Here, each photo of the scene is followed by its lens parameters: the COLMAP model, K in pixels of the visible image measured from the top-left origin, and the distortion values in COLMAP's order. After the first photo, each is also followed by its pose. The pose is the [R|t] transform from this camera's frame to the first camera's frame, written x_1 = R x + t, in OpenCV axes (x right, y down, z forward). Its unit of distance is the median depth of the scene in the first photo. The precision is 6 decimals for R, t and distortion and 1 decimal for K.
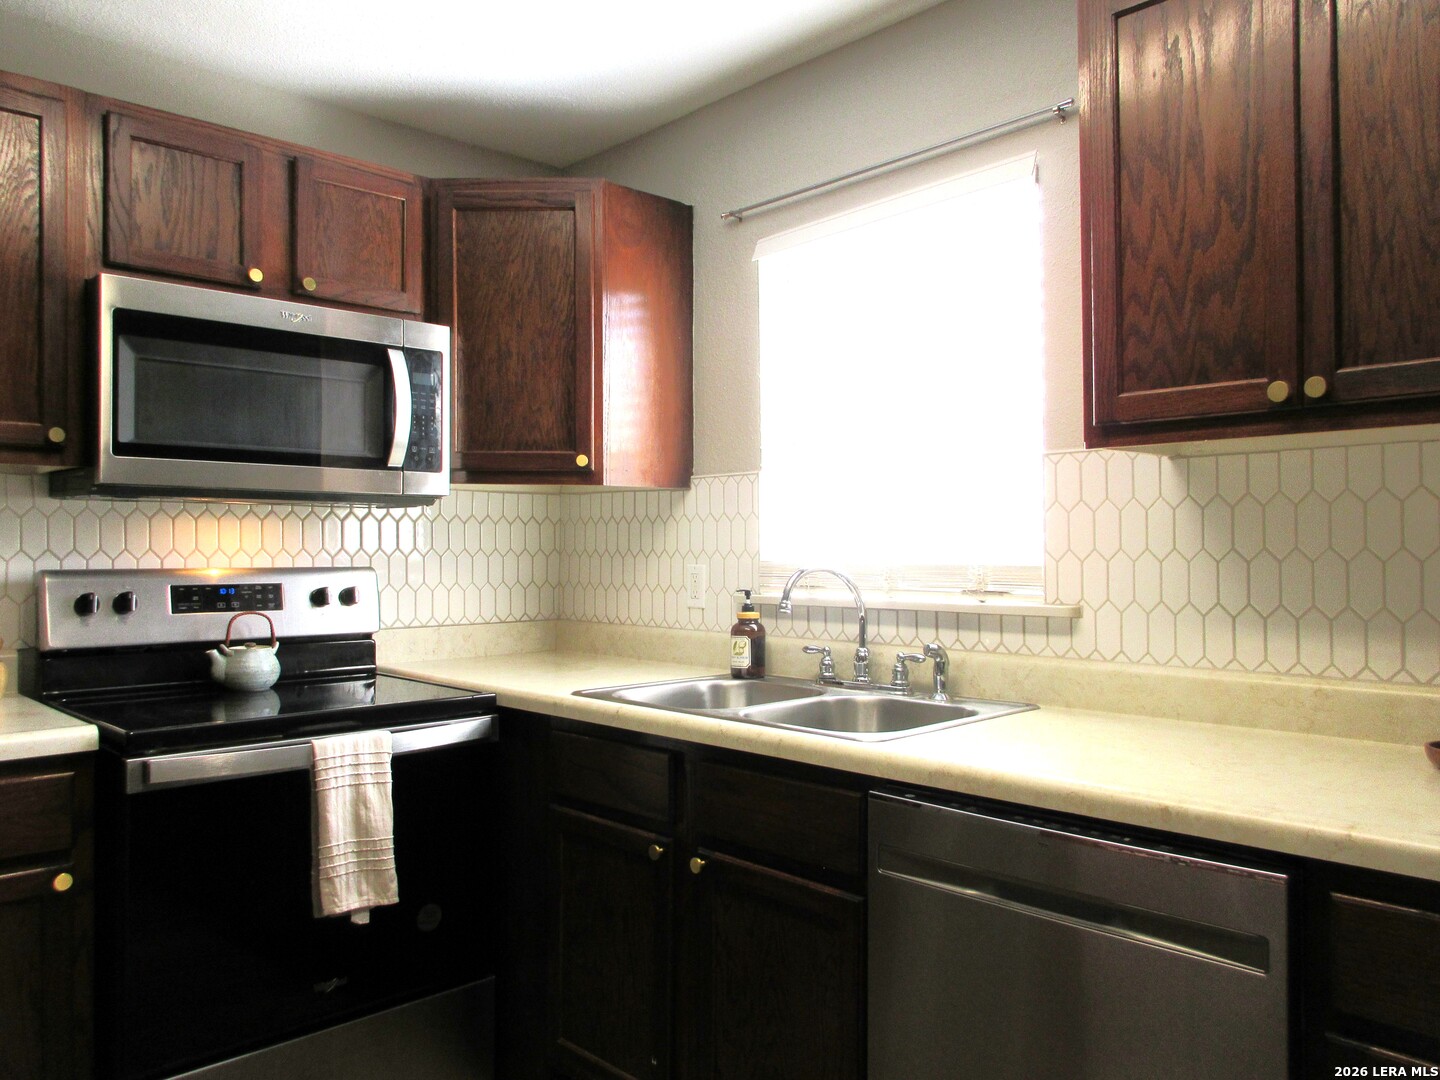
lens RADIAL K [[1085.6, 0, 720.0], [0, 1085.6, 540.0], [0, 0, 1]] dist [0.007428, -0.001579]
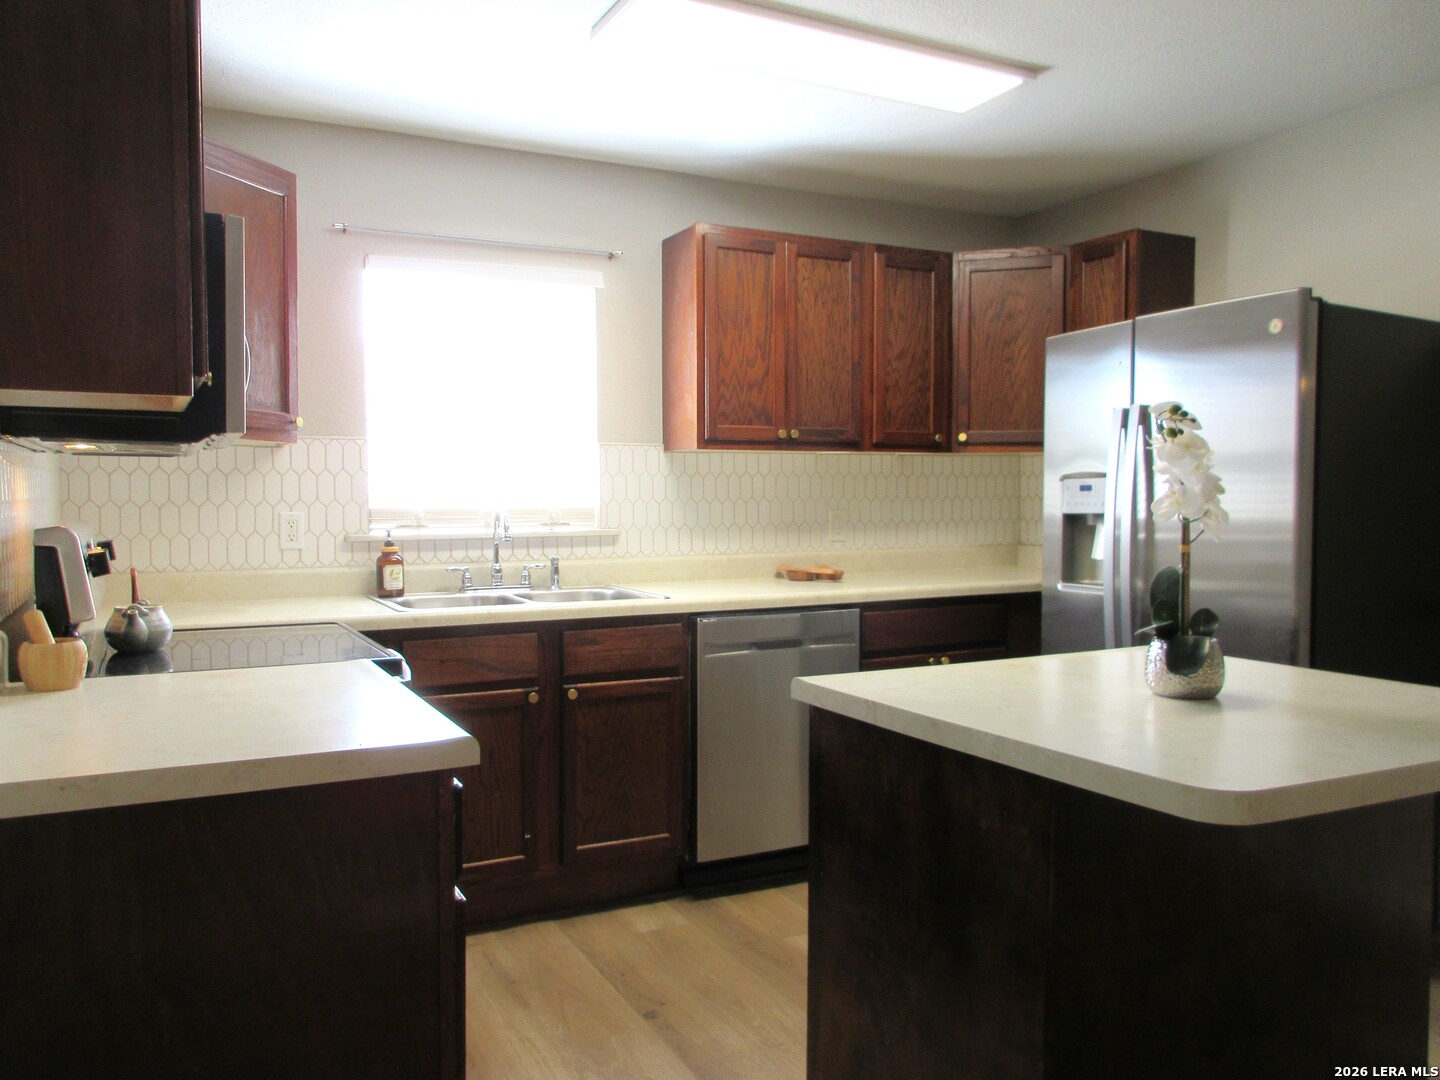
lens RADIAL K [[1128.7, 0, 720.0], [0, 1128.7, 540.0], [0, 0, 1]] dist [0.001586, 0.000900]
pose [[0.280279, -0.037548, 0.959184, -1.551280], [-0.005613, 0.999154, 0.040752, 0.000913], [-0.959902, -0.016806, 0.279831, 0.320949]]
